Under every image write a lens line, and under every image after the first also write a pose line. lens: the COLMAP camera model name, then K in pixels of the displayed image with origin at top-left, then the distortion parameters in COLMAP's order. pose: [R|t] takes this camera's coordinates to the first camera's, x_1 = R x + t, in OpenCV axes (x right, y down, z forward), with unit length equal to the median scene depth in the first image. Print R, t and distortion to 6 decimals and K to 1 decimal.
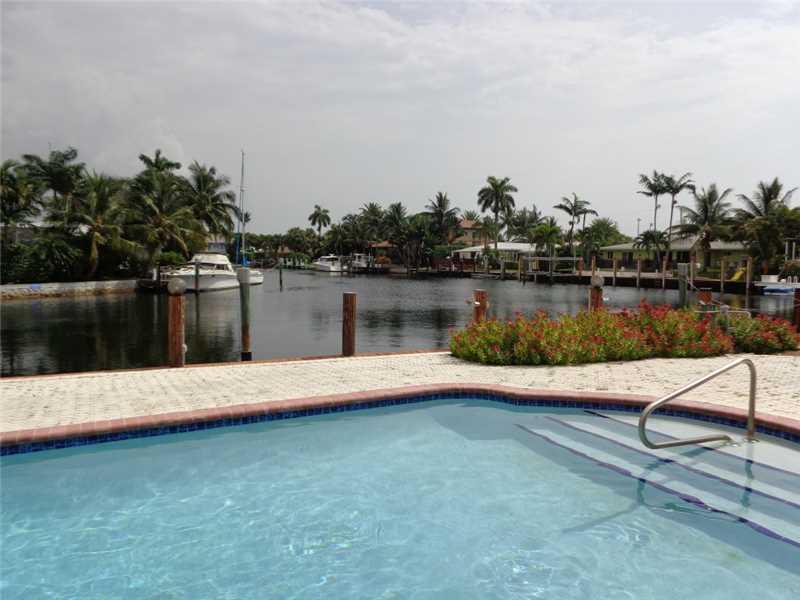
lens RADIAL K [[588.2, 0, 400.0], [0, 588.2, 300.0], [0, 0, 1]] dist [-0.001693, 0.000523]
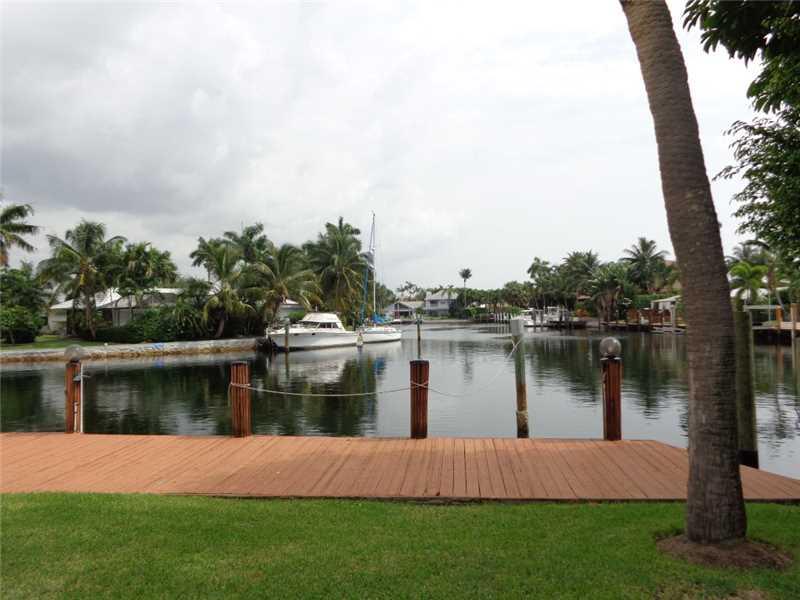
lens RADIAL K [[594.6, 0, 406.8], [0, 594.6, 298.1], [0, 0, 1]] dist [-0.003820, 0.000018]
pose [[0.902603, -0.033822, -0.429144, 0.150080], [-0.006710, 0.995682, -0.092584, -0.004691], [0.430422, 0.086446, 0.898479, 0.068020]]
